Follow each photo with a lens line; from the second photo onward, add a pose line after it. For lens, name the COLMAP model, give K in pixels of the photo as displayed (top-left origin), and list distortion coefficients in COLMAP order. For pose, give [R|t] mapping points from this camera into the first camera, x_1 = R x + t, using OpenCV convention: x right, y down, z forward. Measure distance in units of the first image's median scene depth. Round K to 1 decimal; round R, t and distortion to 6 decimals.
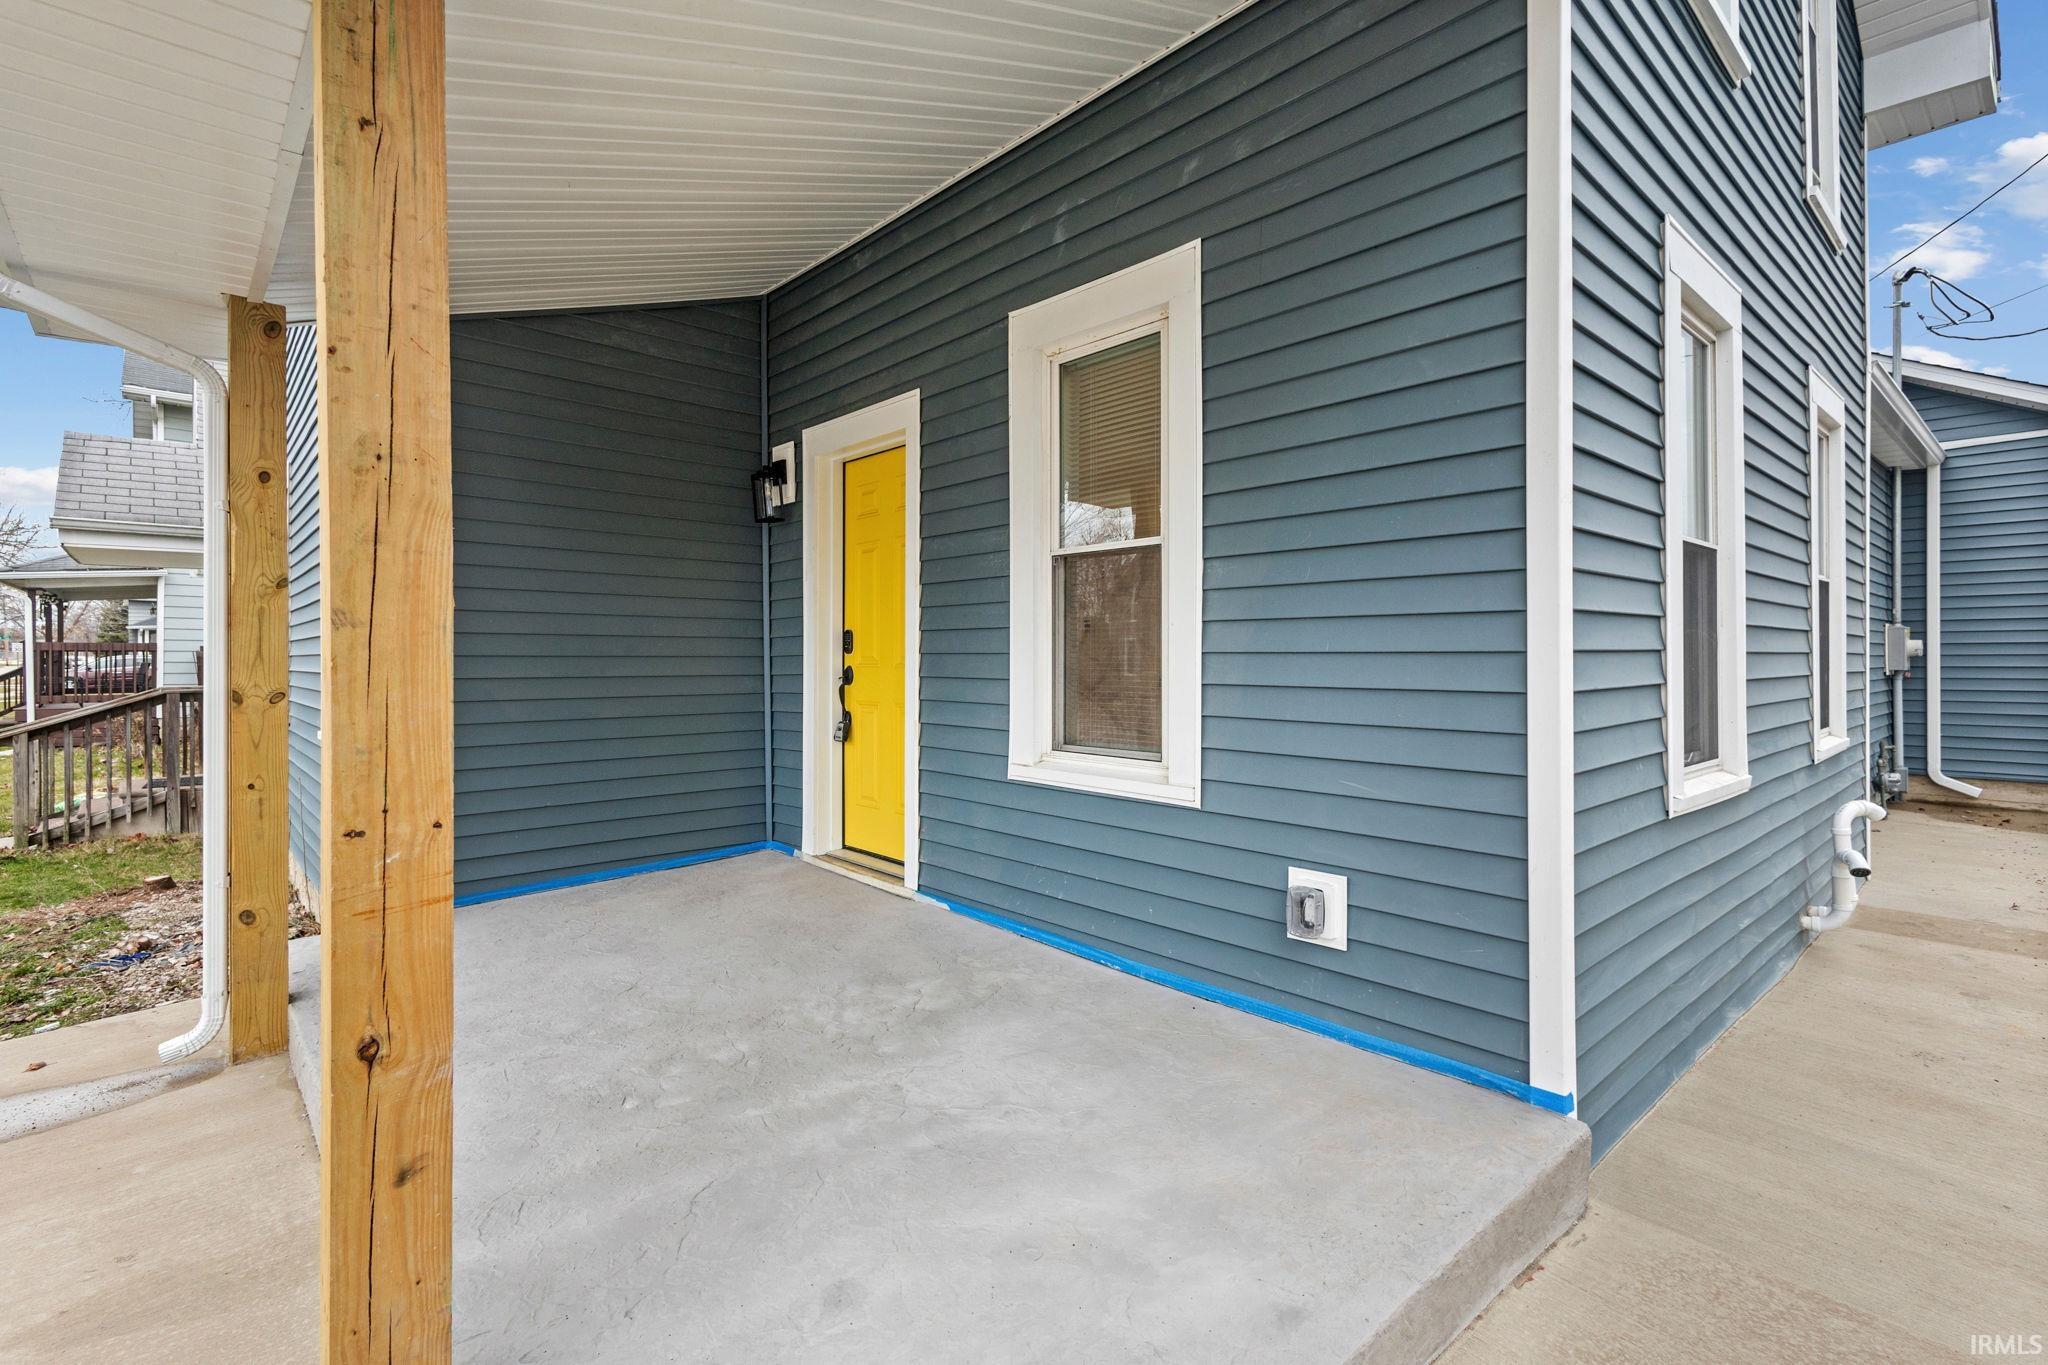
lens RADIAL K [[944.3, 0, 1022.5], [0, 944.3, 662.0], [0, 0, 1]] dist [0.011771, -0.003675]
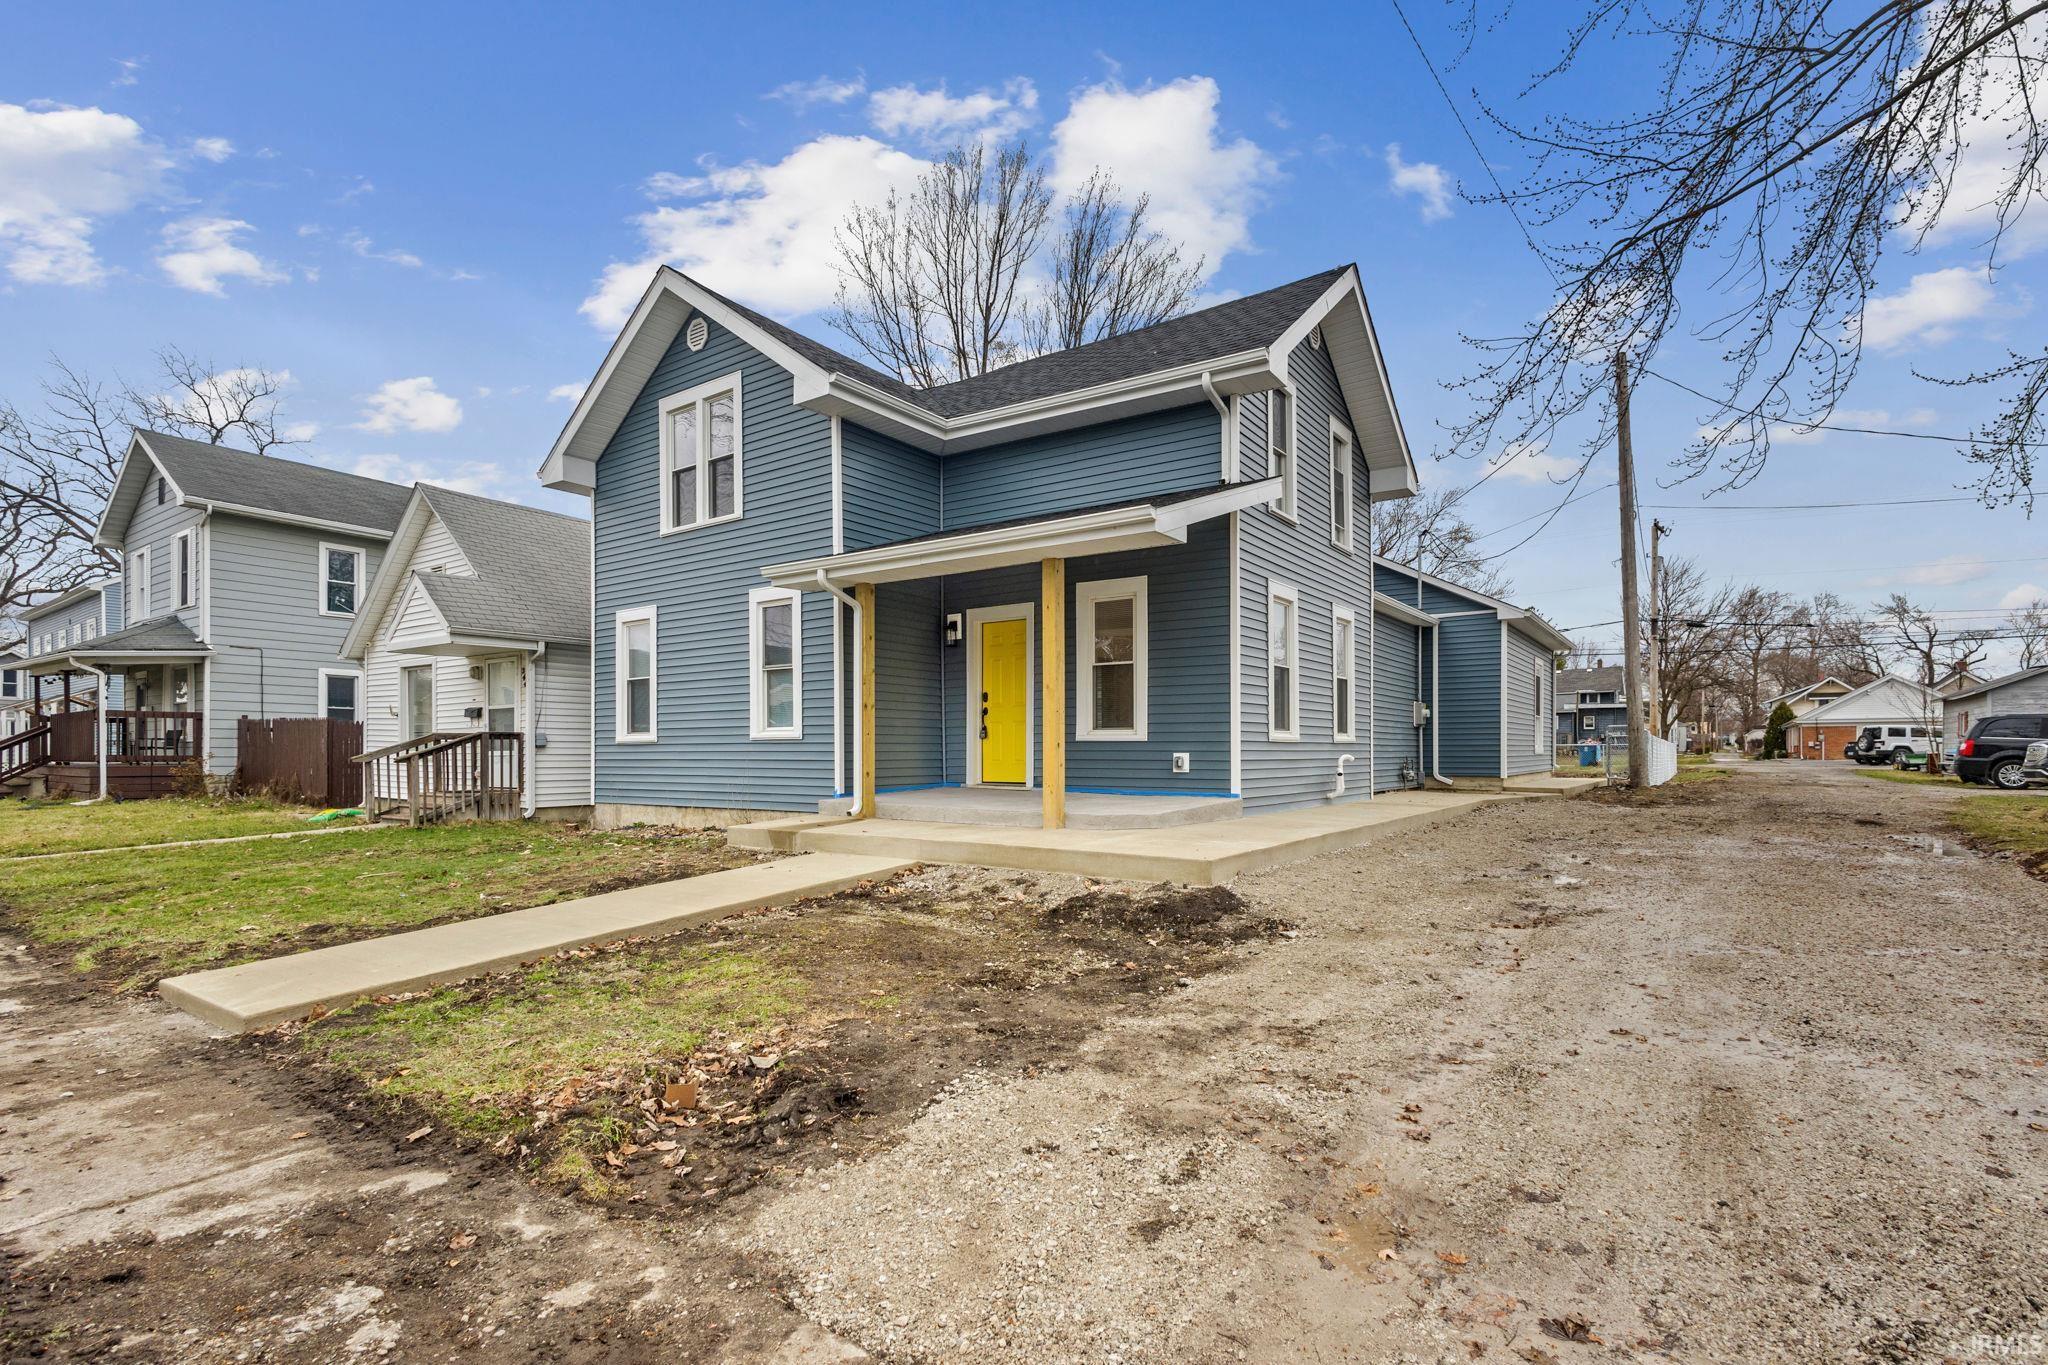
lens RADIAL K [[944.3, 0, 1034.5], [0, 944.3, 749.0], [0, 0, 1]] dist [0.011771, -0.003675]
pose [[0.973992, -0.000740, 0.226582, -0.611836], [0.002200, 0.999978, -0.006192, 0.127166], [-0.226573, 0.006529, 0.973972, -1.393112]]
